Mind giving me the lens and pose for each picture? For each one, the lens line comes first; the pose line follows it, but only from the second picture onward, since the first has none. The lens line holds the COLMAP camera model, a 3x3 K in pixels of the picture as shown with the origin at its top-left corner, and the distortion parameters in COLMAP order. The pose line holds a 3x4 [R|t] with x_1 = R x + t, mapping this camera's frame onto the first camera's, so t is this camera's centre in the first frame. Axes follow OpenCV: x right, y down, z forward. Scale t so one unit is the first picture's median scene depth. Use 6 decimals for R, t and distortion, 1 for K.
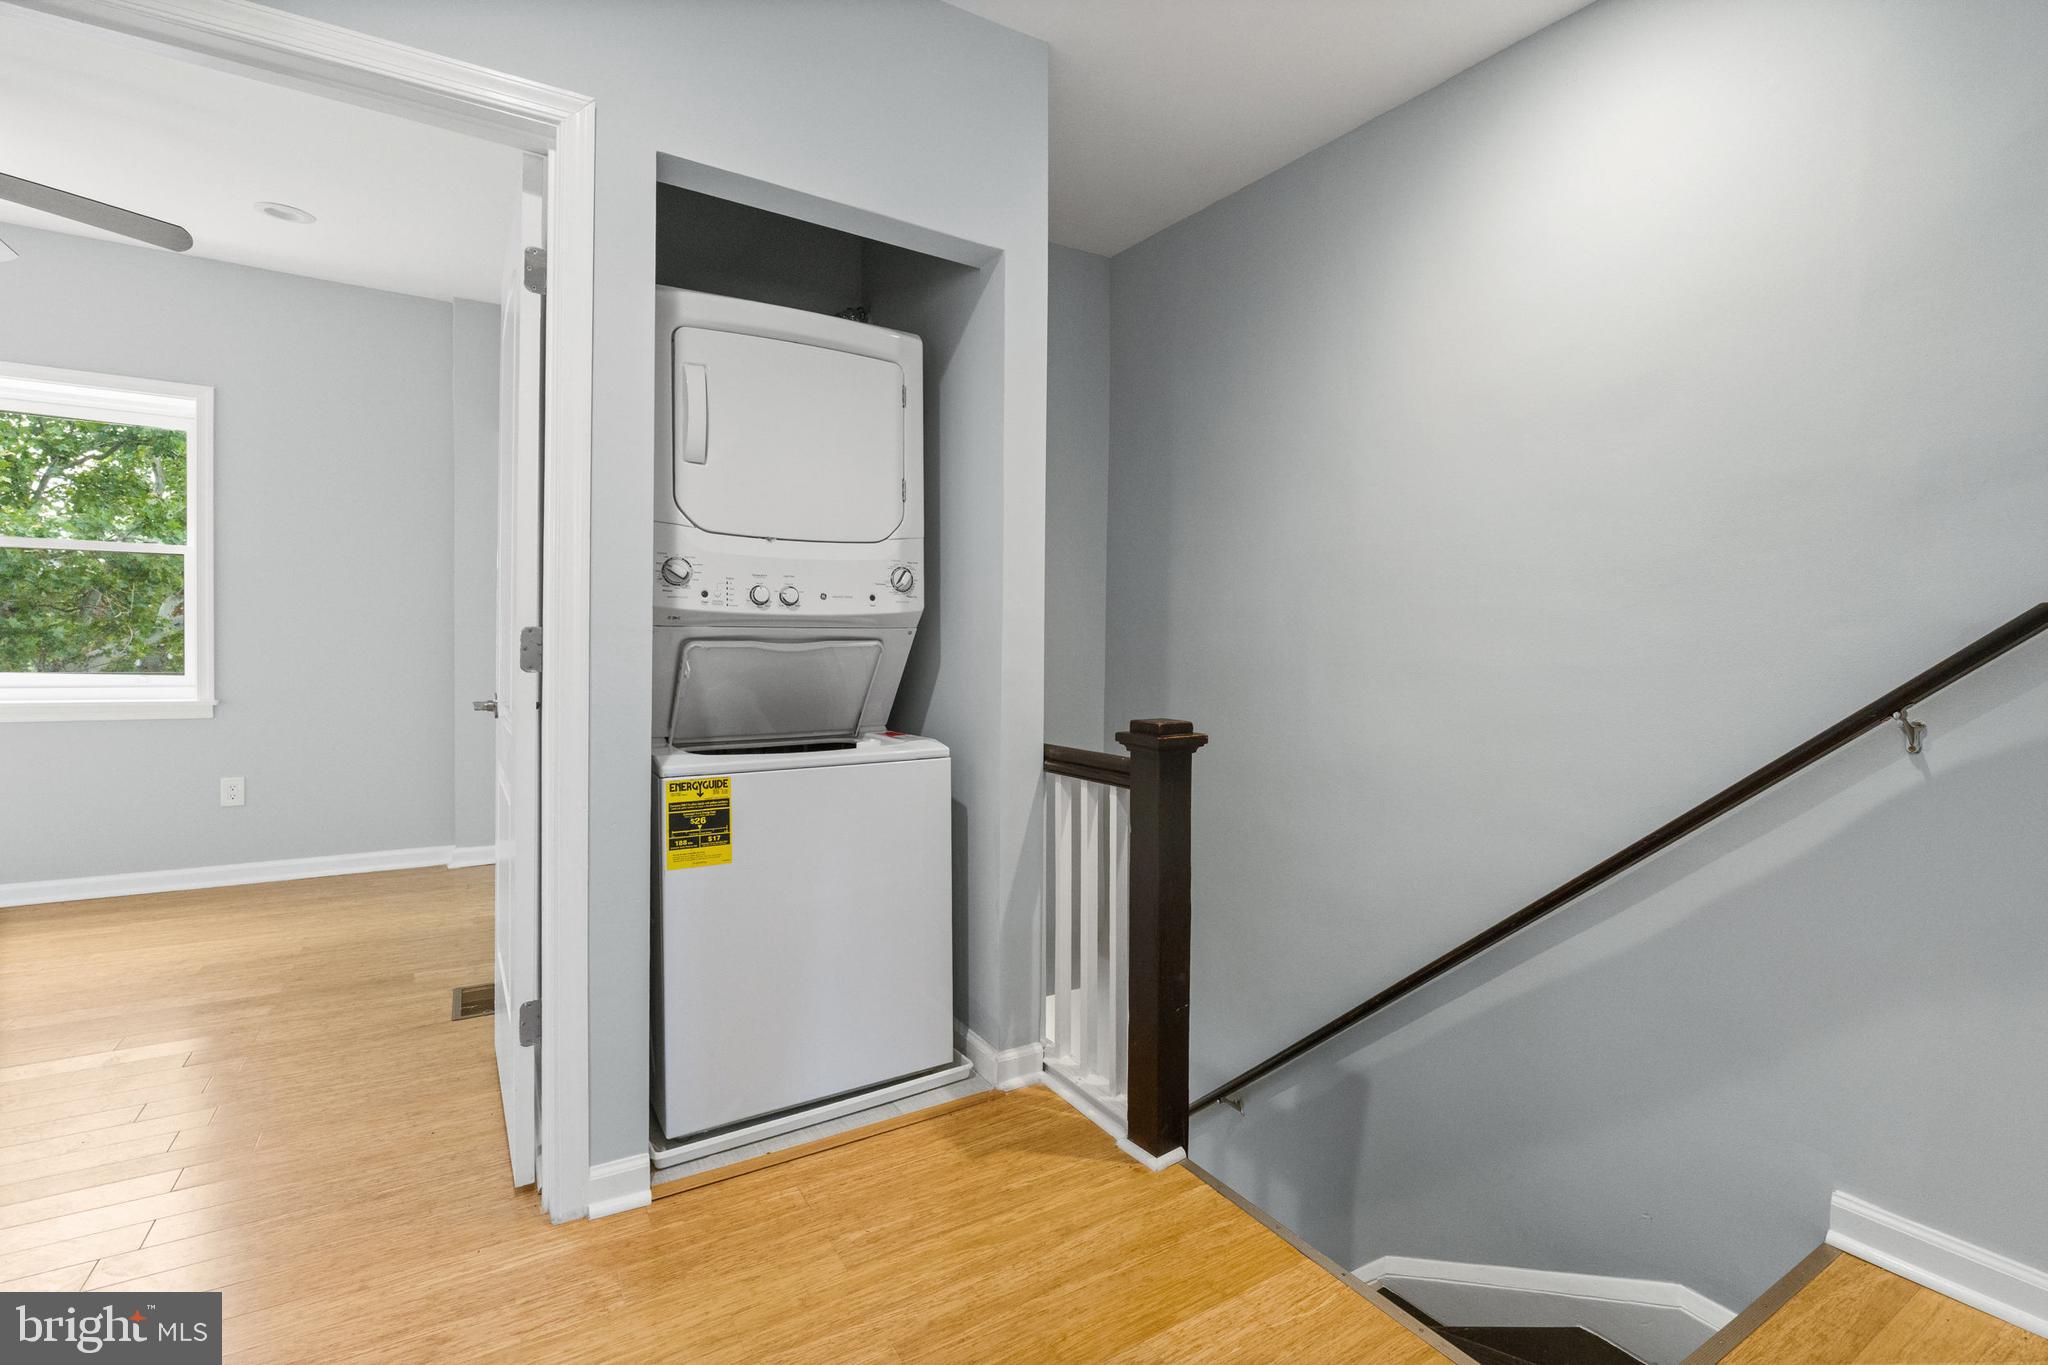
lens RADIAL K [[924.8, 0, 1028.2], [0, 924.8, 635.1], [0, 0, 1]] dist [-0.007628, -0.000442]
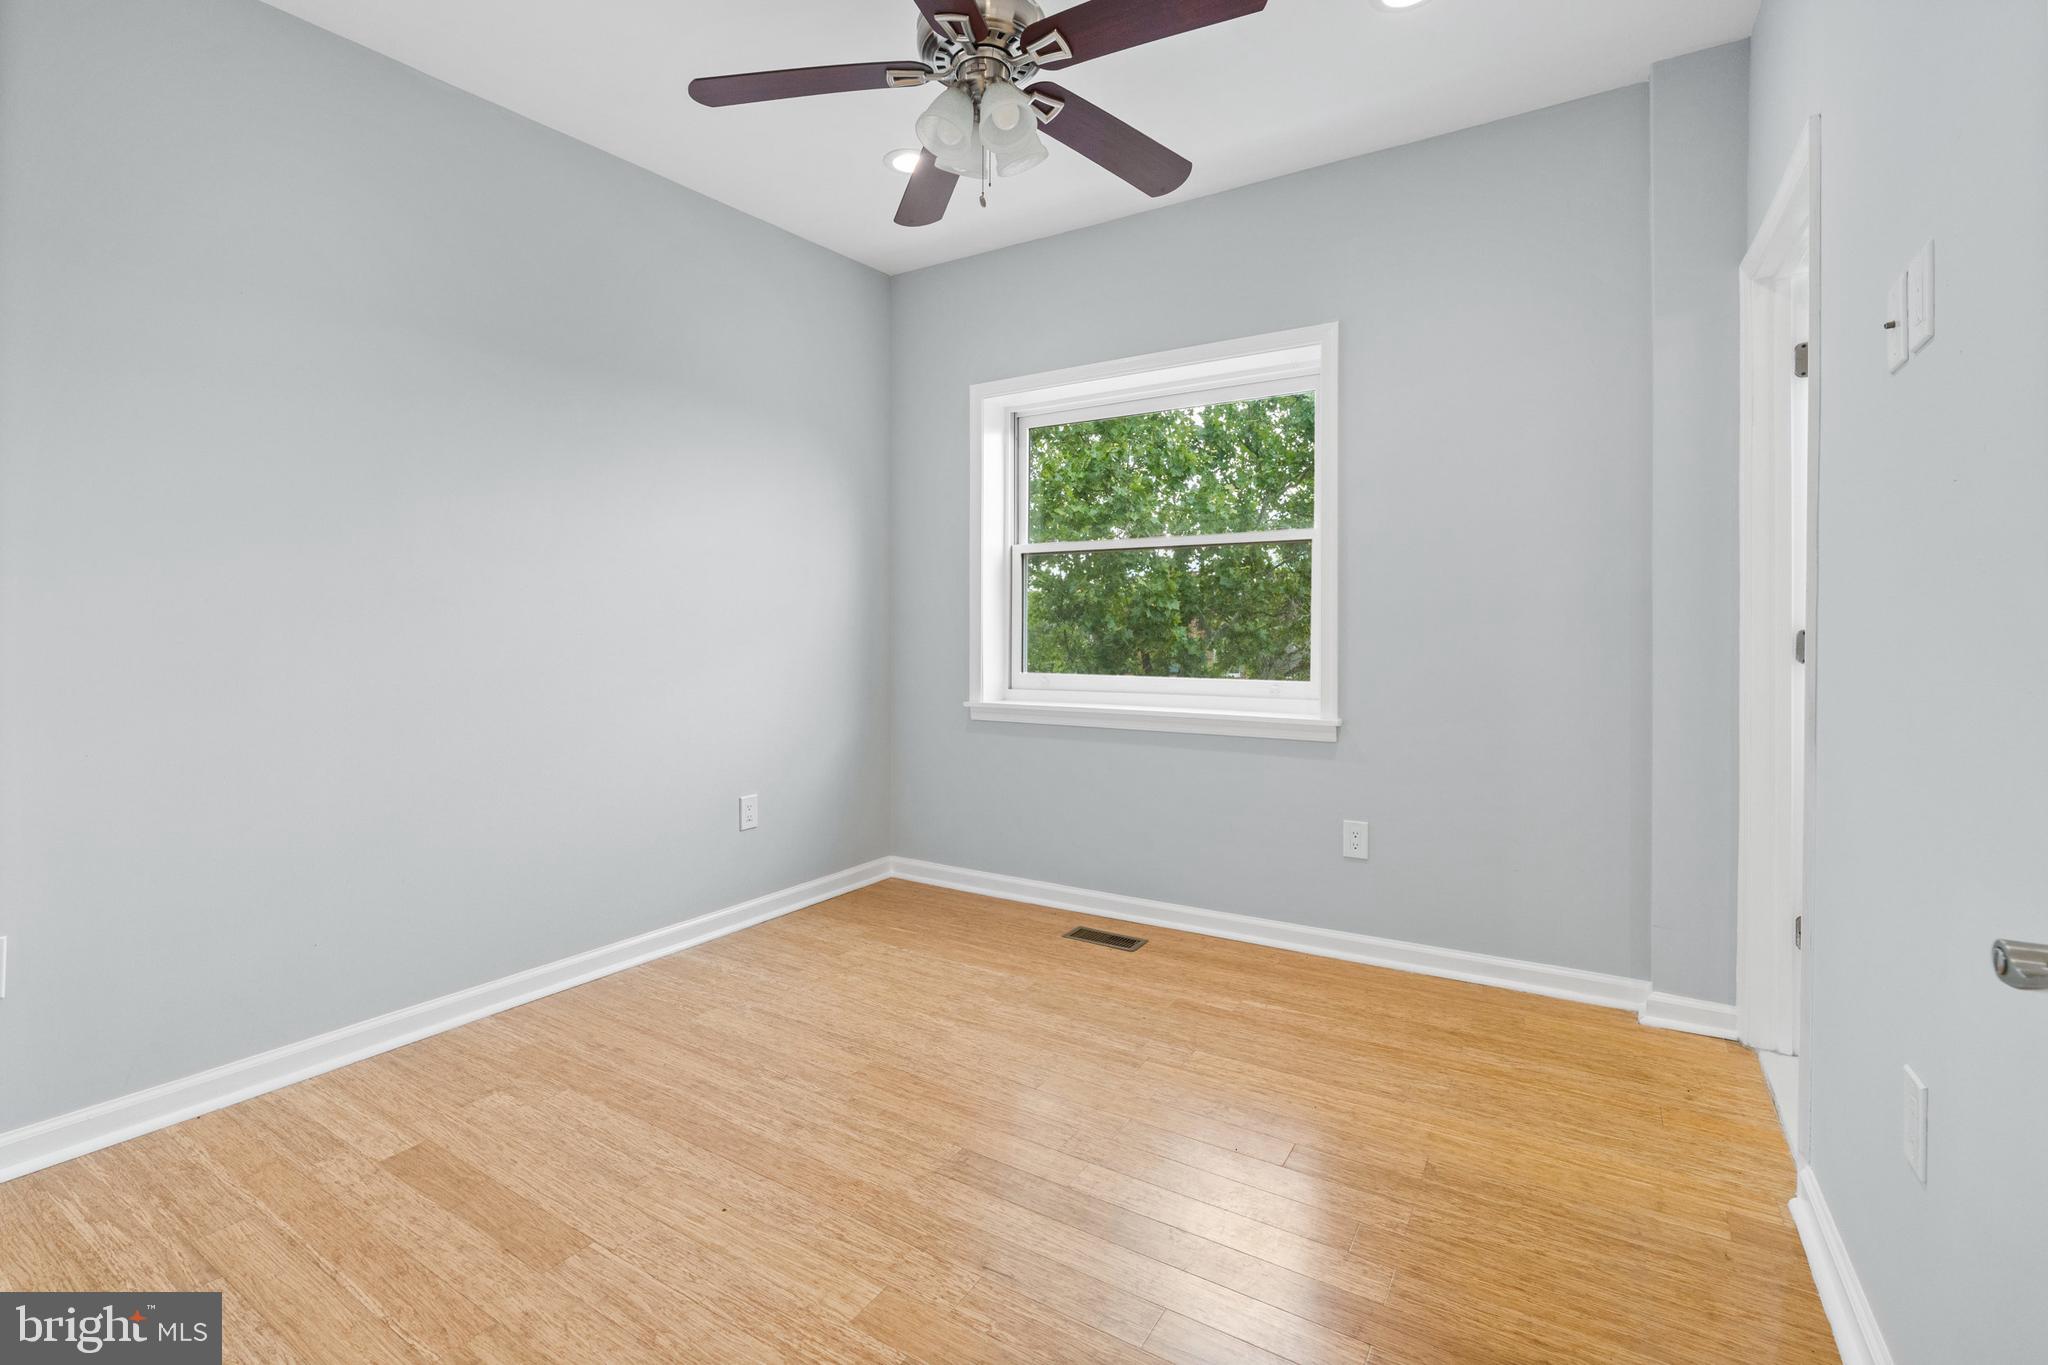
lens RADIAL K [[924.8, 0, 1028.2], [0, 924.8, 635.1], [0, 0, 1]] dist [-0.007628, -0.000442]
pose [[0.460343, -0.001778, -0.887739, -0.298398], [0.000192, 0.999998, -0.001904, 0.000862], [0.887741, 0.000706, 0.460342, 0.391739]]
